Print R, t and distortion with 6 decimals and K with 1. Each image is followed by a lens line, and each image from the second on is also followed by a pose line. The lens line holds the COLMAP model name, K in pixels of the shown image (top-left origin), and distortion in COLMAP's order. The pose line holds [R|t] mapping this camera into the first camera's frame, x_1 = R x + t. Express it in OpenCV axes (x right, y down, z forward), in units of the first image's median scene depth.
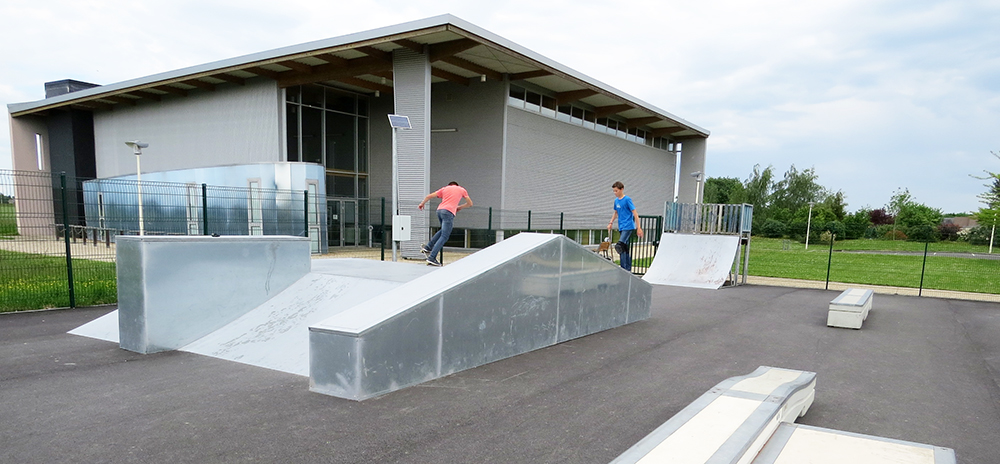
lens RADIAL K [[642.0, 0, 501.9], [0, 642.0, 299.3], [0, 0, 1]] dist [-0.002869, 0.000067]
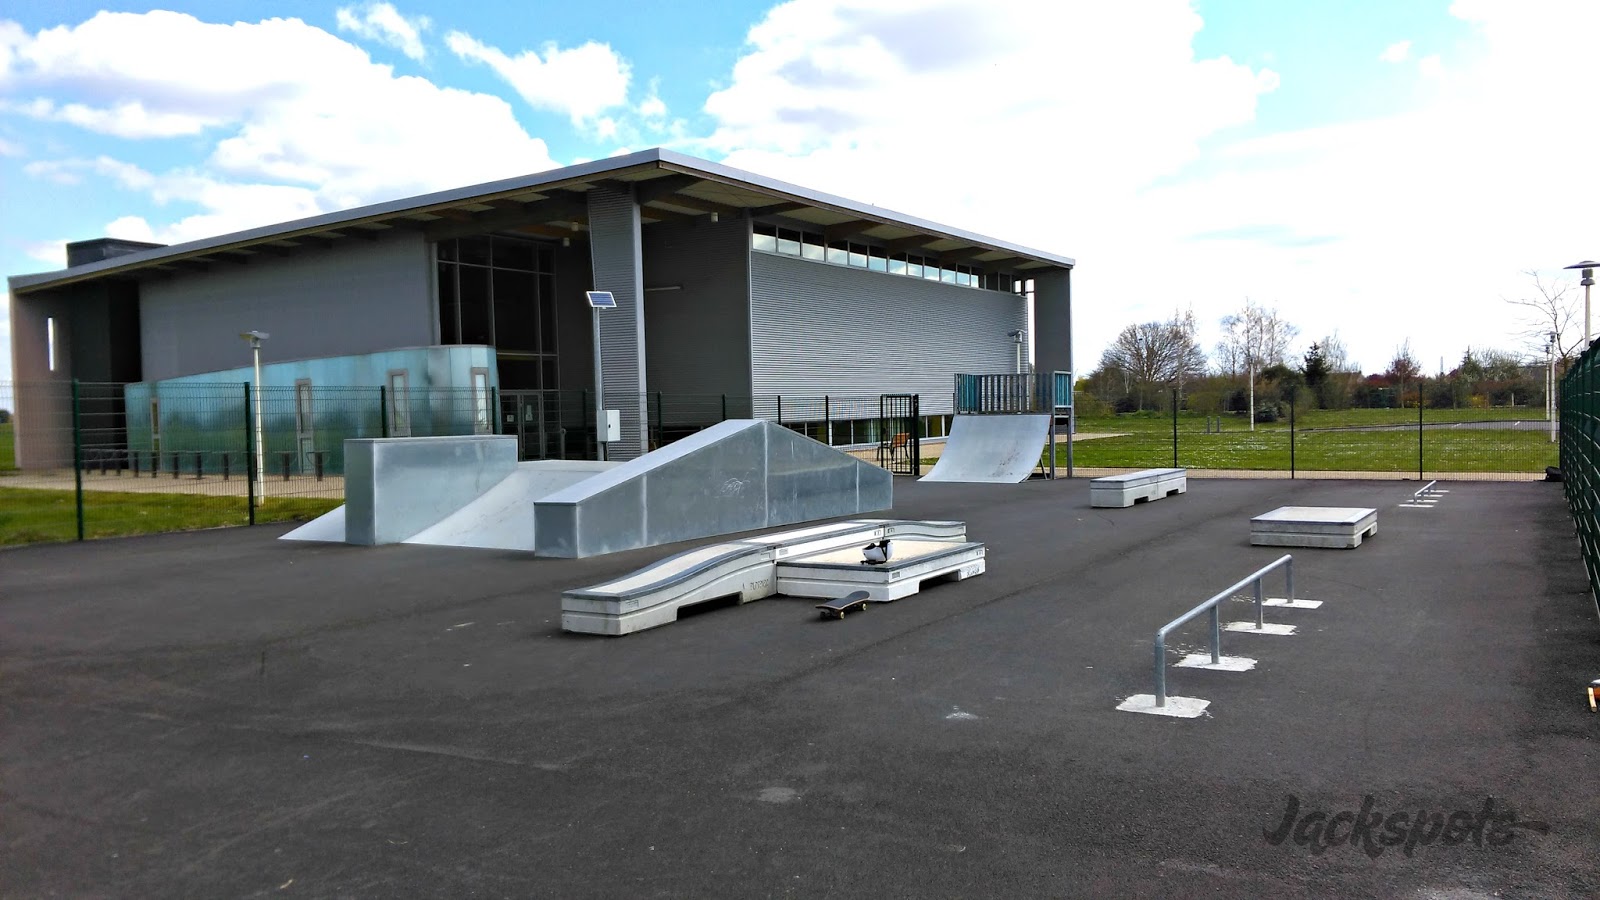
lens RADIAL K [[1173.7, 0, 800.0], [0, 1173.7, 450.0], [0, 0, 1]] dist [0.104511, -0.000629]
pose [[0.998582, -0.053012, 0.004833, 0.046817], [0.053232, 0.994429, -0.090976, 0.041284], [0.000017, 0.091104, 0.995841, -0.292170]]
